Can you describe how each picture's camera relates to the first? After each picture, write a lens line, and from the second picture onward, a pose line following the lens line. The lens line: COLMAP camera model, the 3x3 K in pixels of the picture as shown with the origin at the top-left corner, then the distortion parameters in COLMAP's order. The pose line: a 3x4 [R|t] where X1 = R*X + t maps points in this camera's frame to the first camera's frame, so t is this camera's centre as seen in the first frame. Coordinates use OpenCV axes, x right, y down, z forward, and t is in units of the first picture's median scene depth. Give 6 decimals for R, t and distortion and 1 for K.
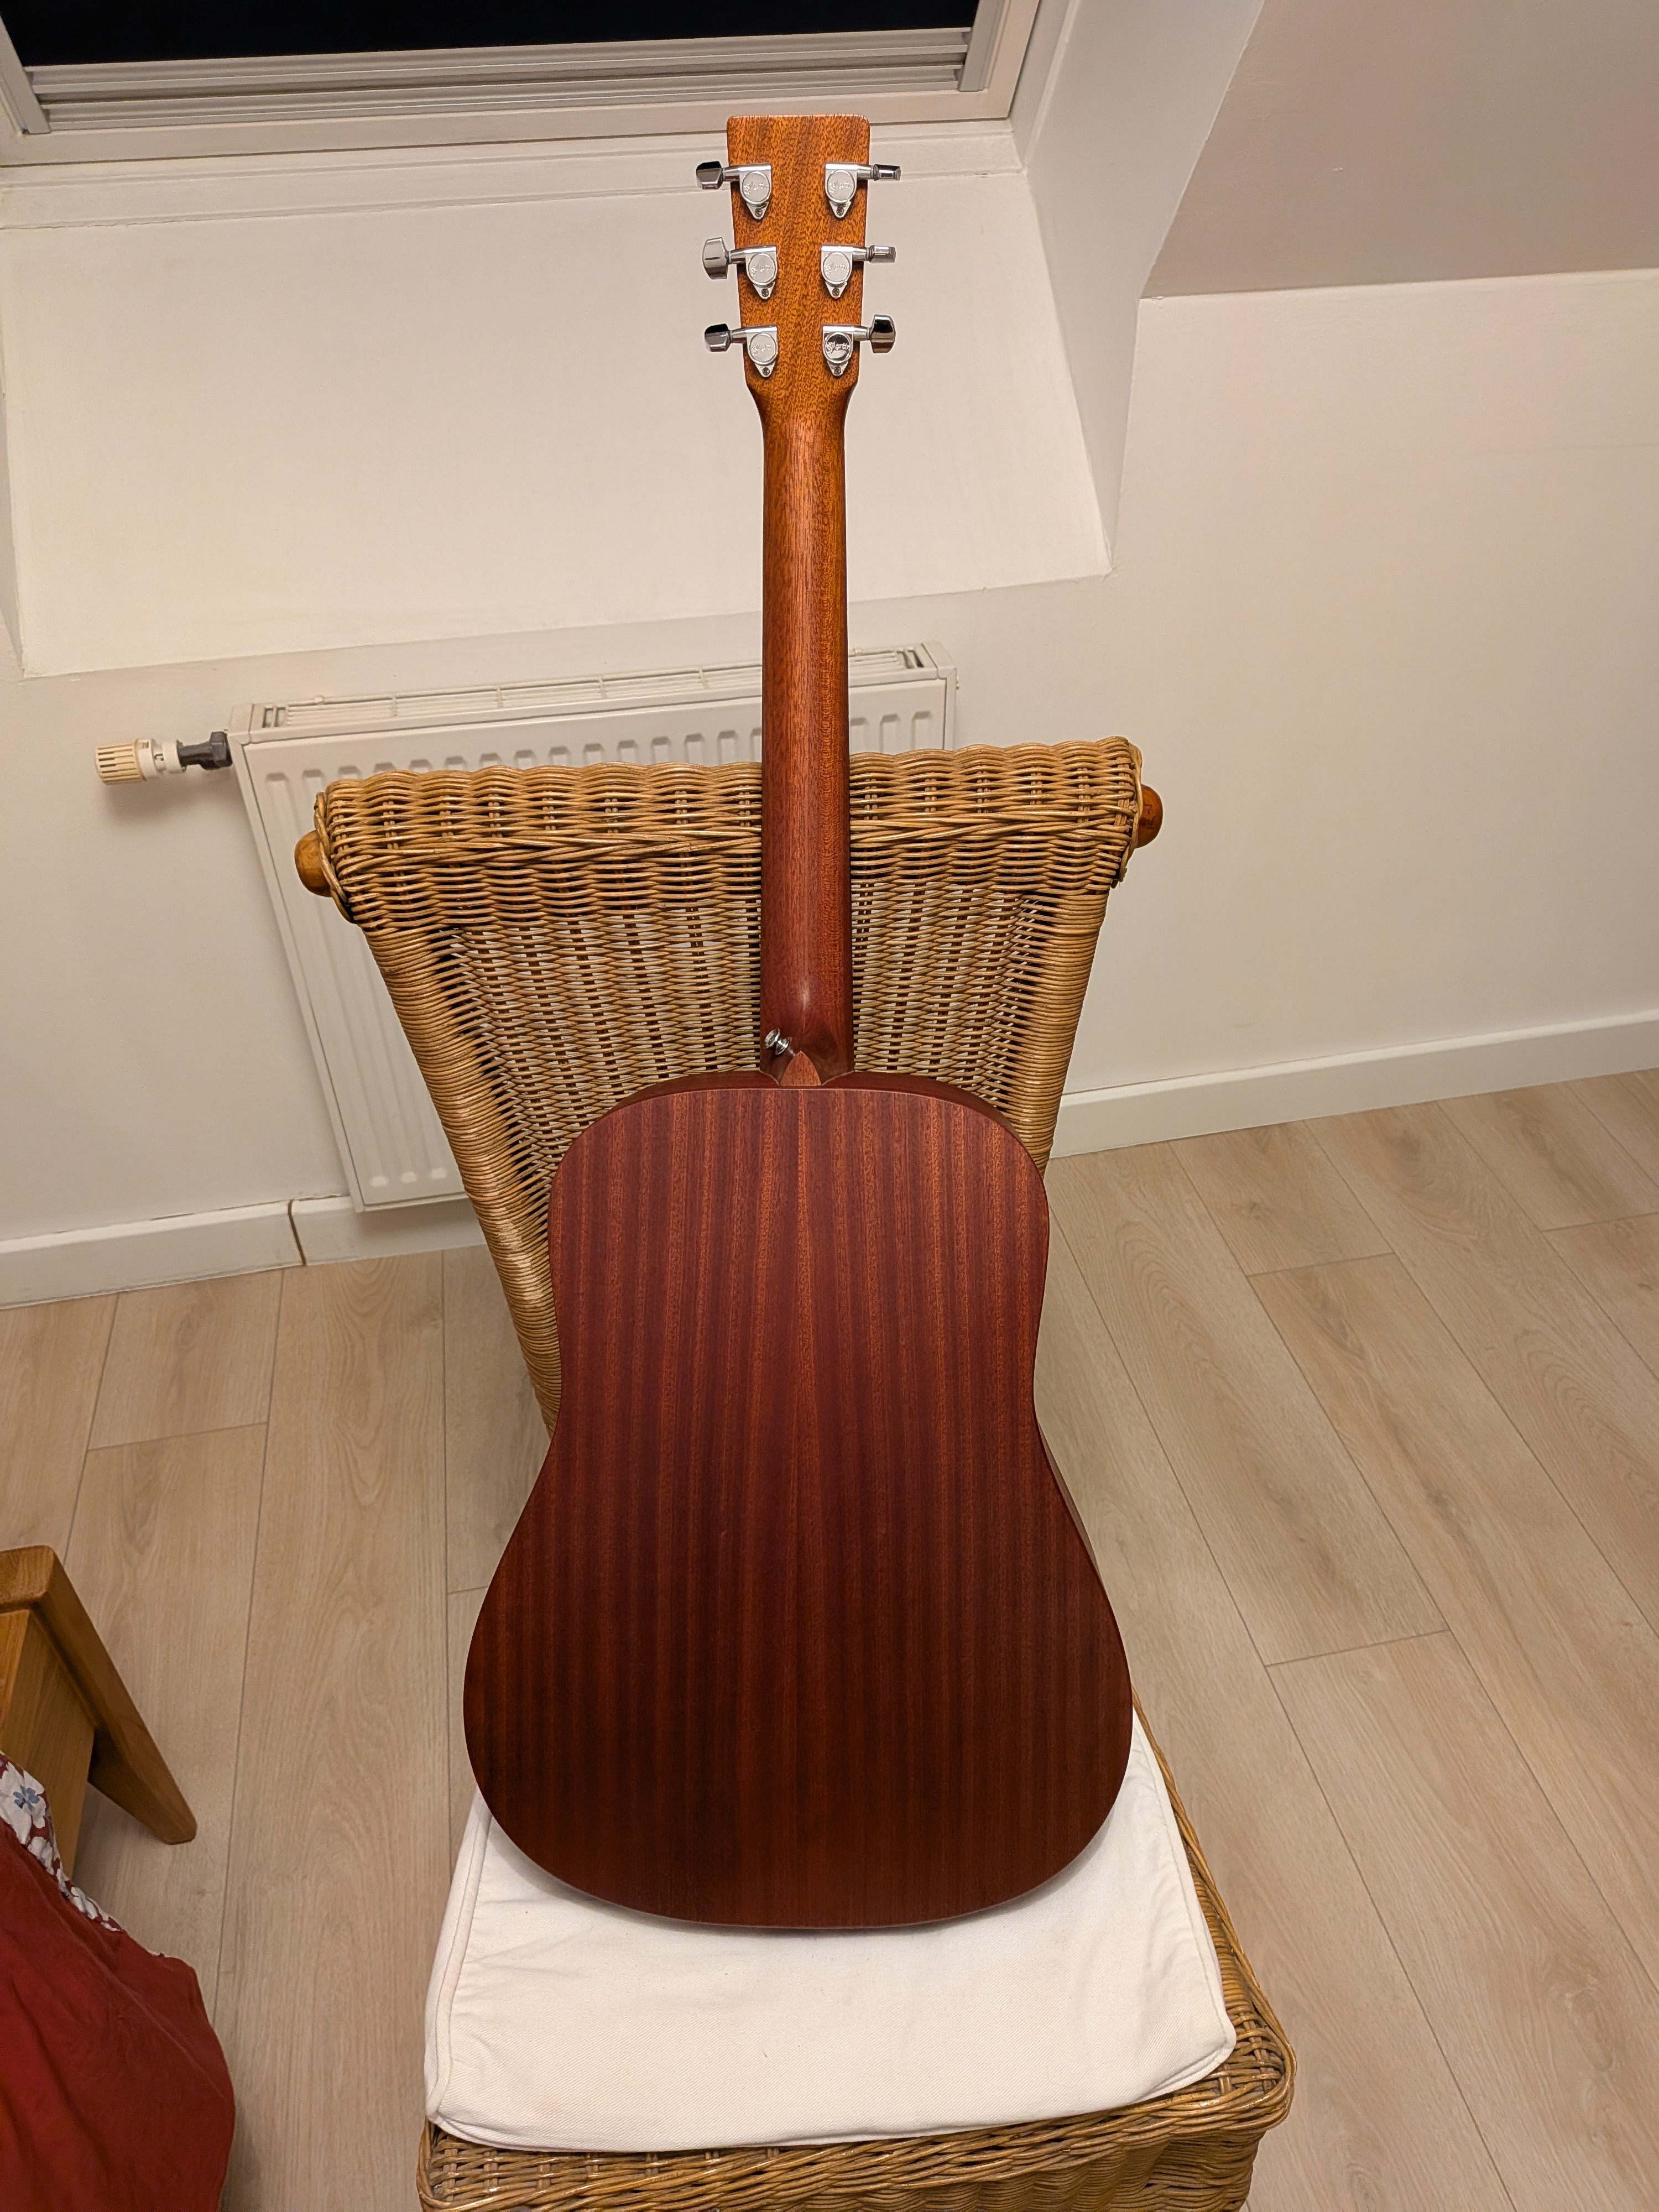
lens RADIAL K [[1632.2, 0, 837.0], [0, 1632.2, 1109.4], [0, 0, 1]] dist [0.043220, -0.083353]
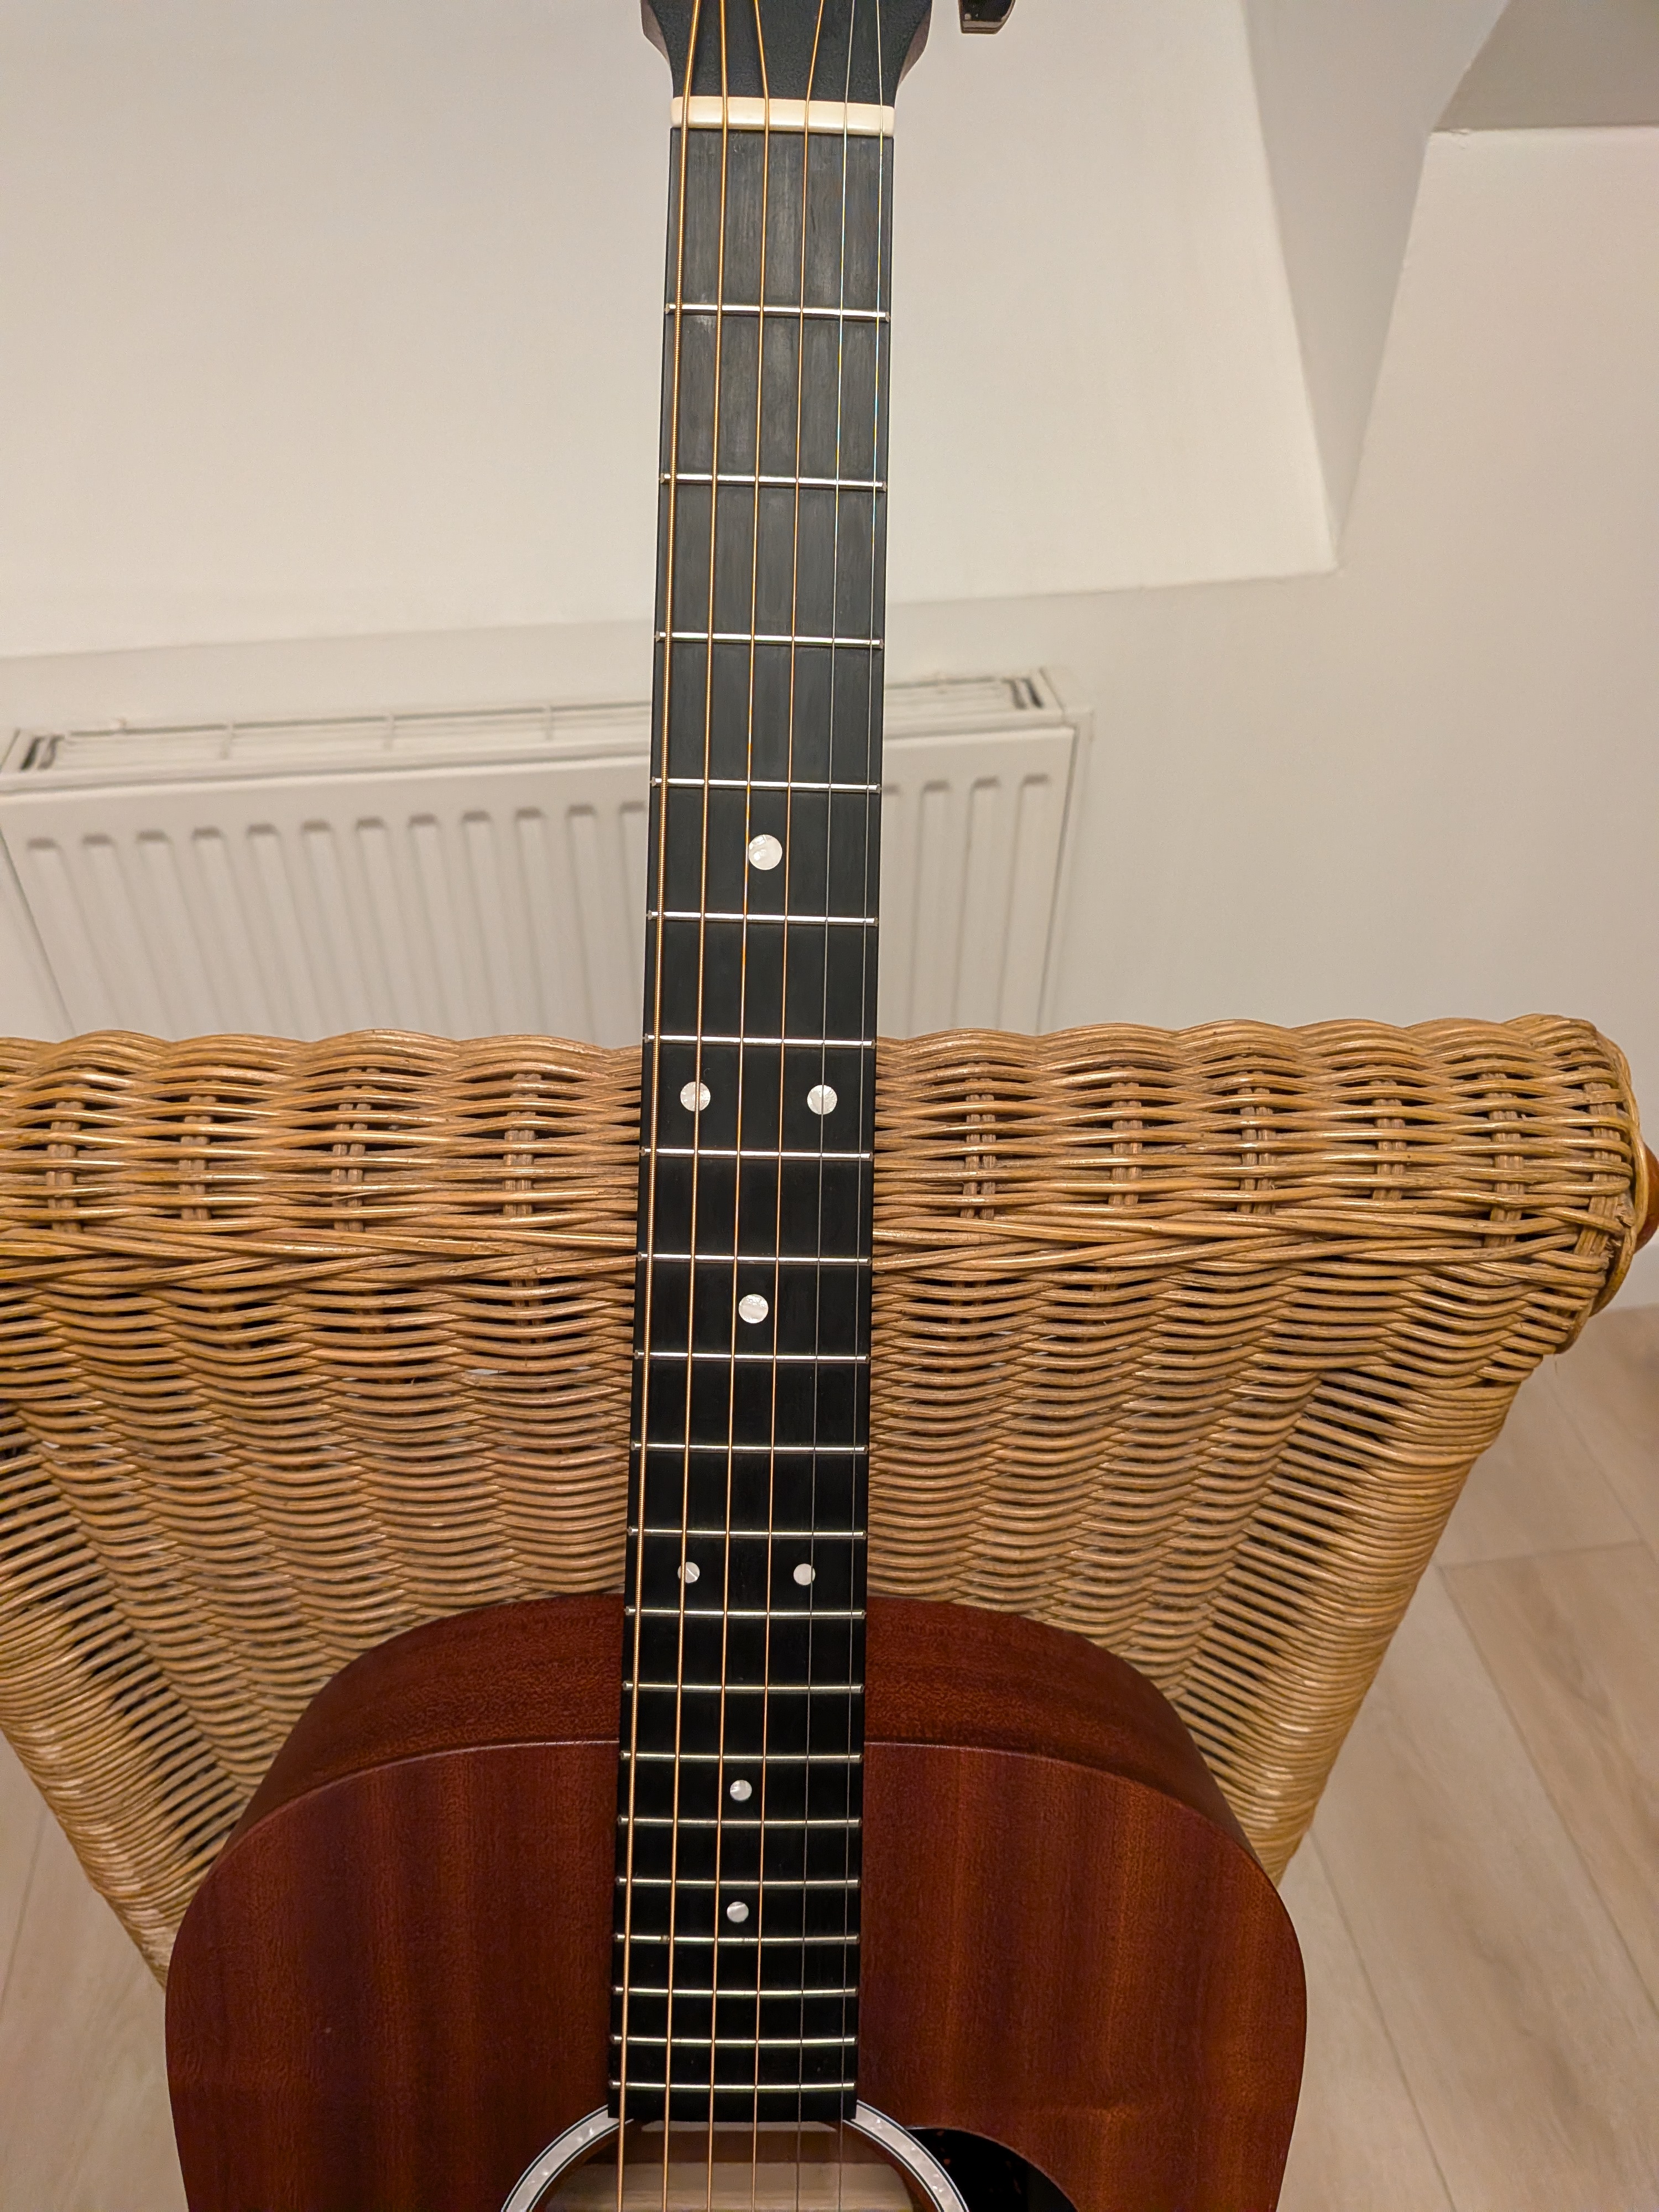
lens RADIAL K [[1632.2, 0, 801.3], [0, 1632.2, 1145.5], [0, 0, 1]] dist [0.043220, -0.083353]
pose [[0.997483, 0.053289, -0.046779, -0.005339], [-0.051091, 0.997588, 0.046979, -0.209367], [0.049170, -0.044470, 0.997800, 0.580278]]
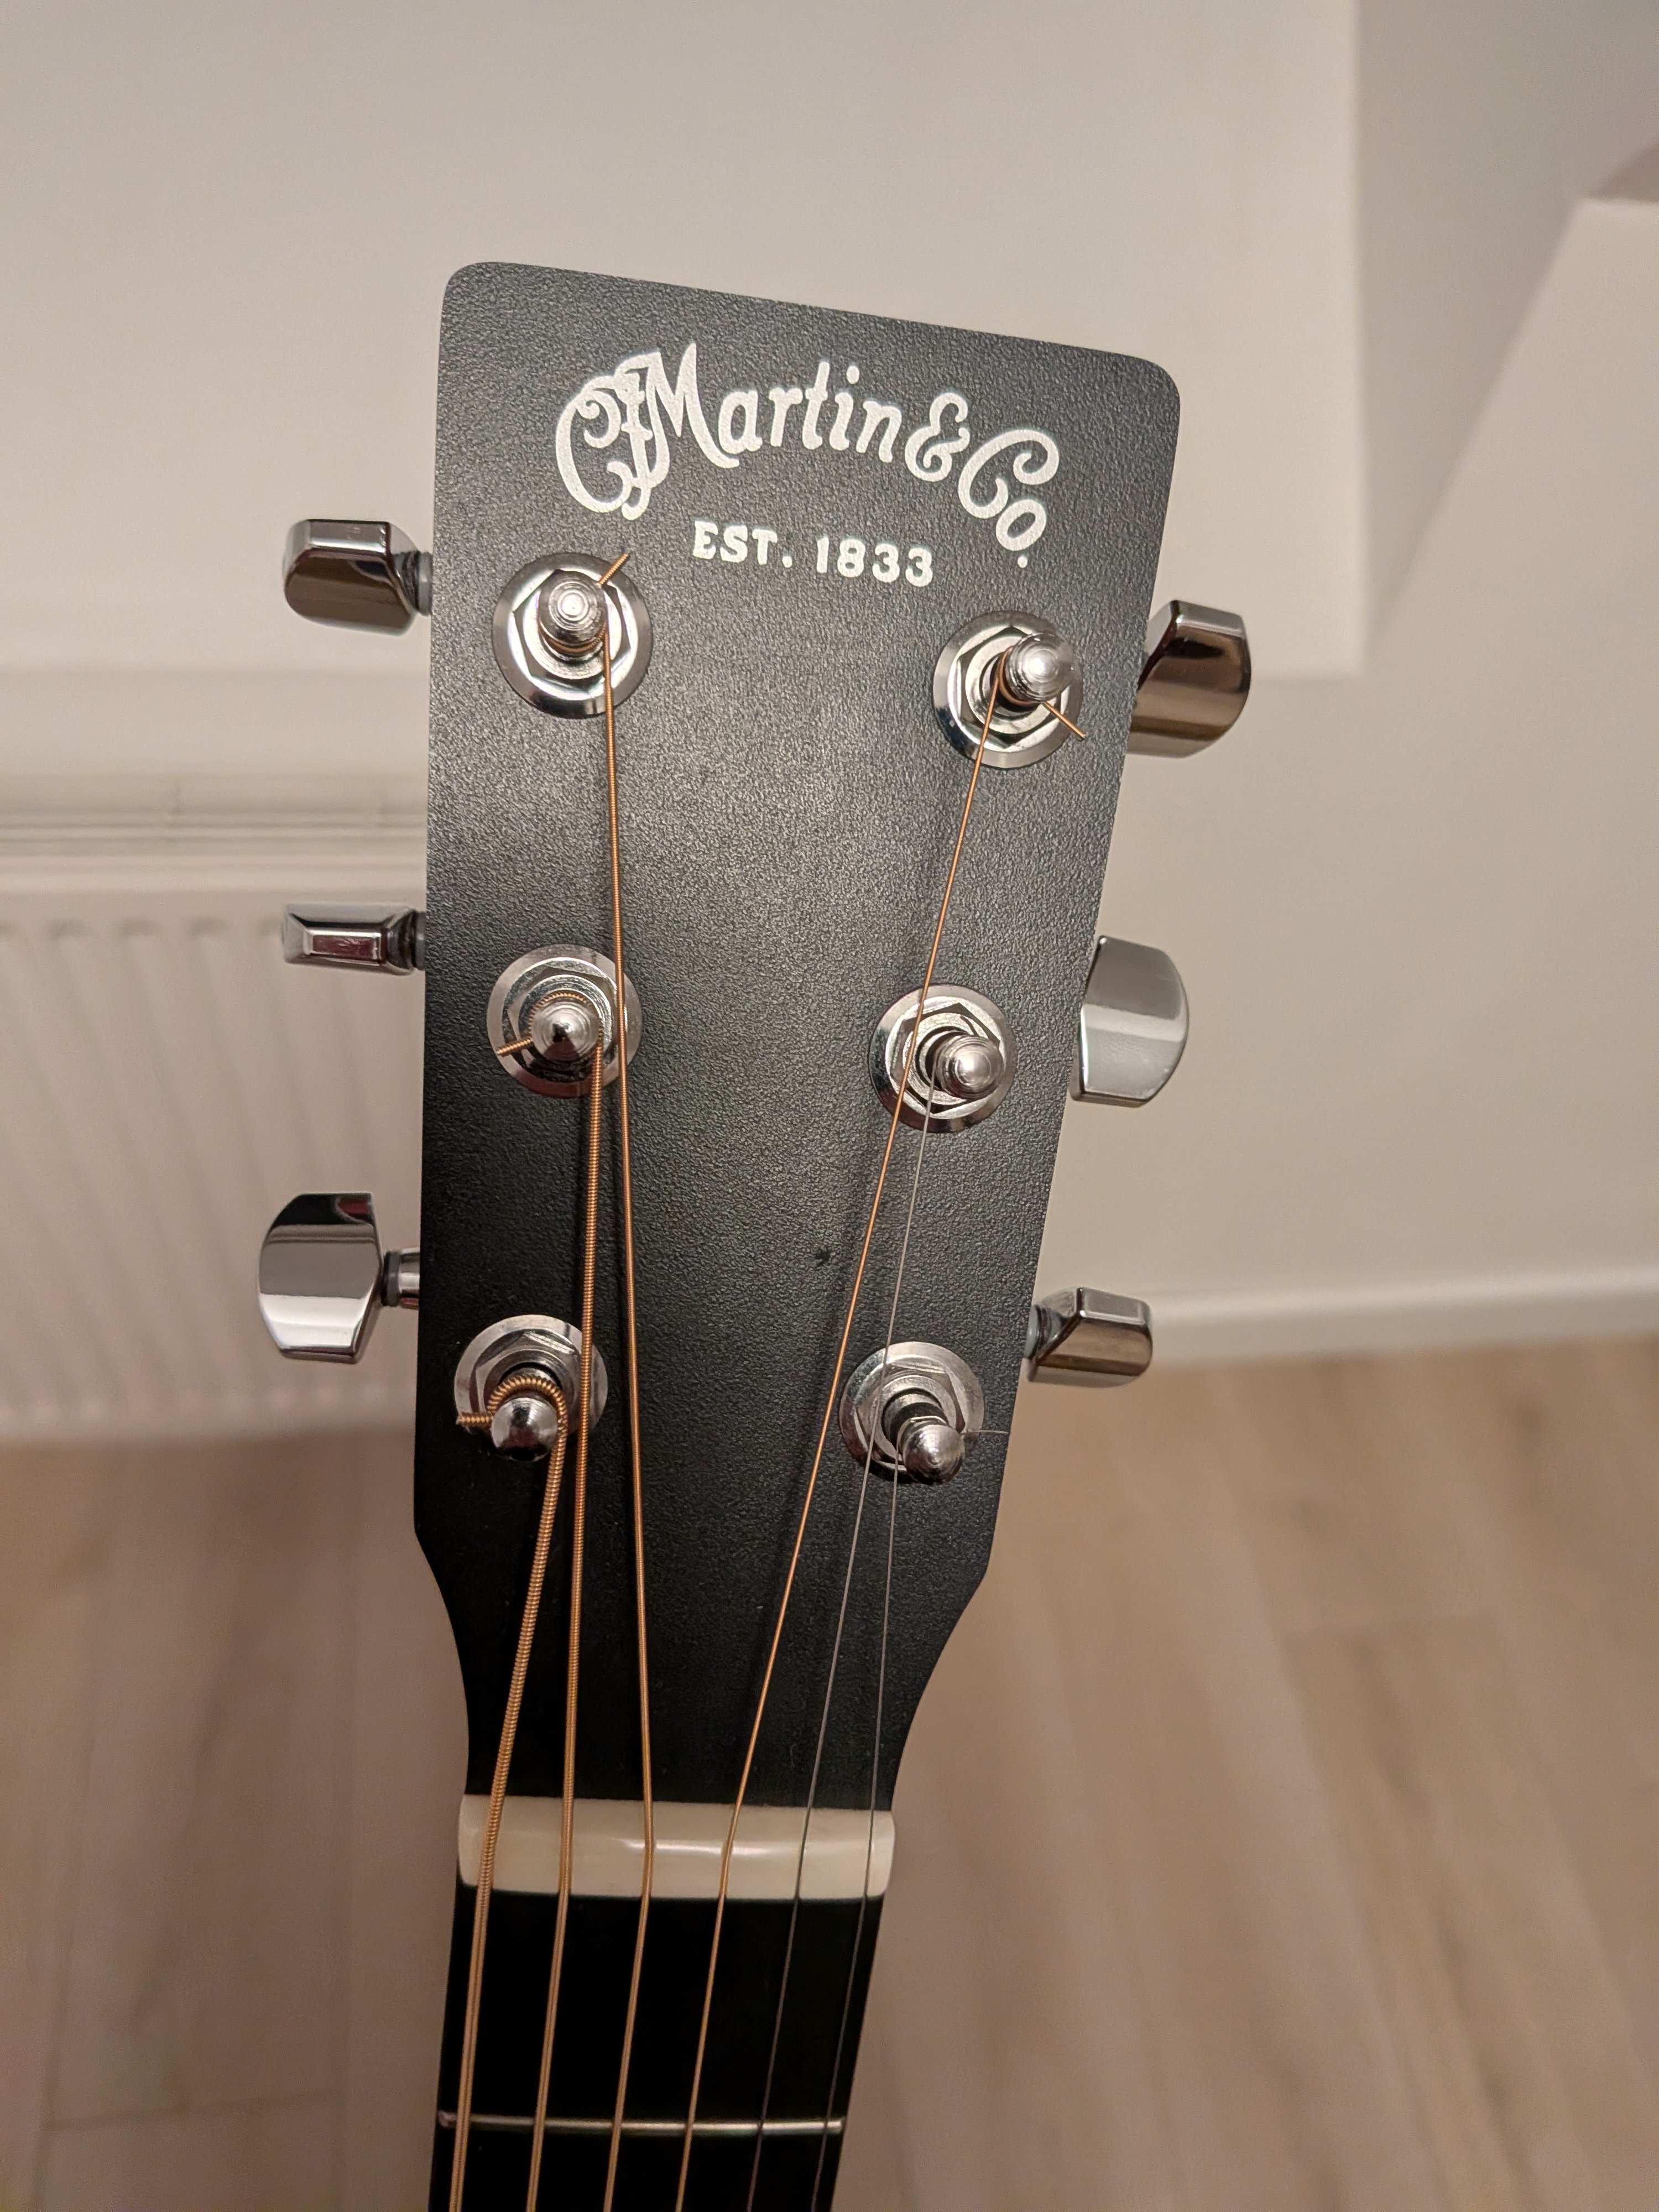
lens RADIAL K [[1632.2, 0, 816.3], [0, 1632.2, 1153.6], [0, 0, 1]] dist [0.043220, -0.083353]
pose [[0.988816, 0.135430, 0.062457, -0.044906], [-0.147599, 0.948671, 0.279709, -0.545221], [-0.021370, -0.285799, 0.958051, 0.797694]]
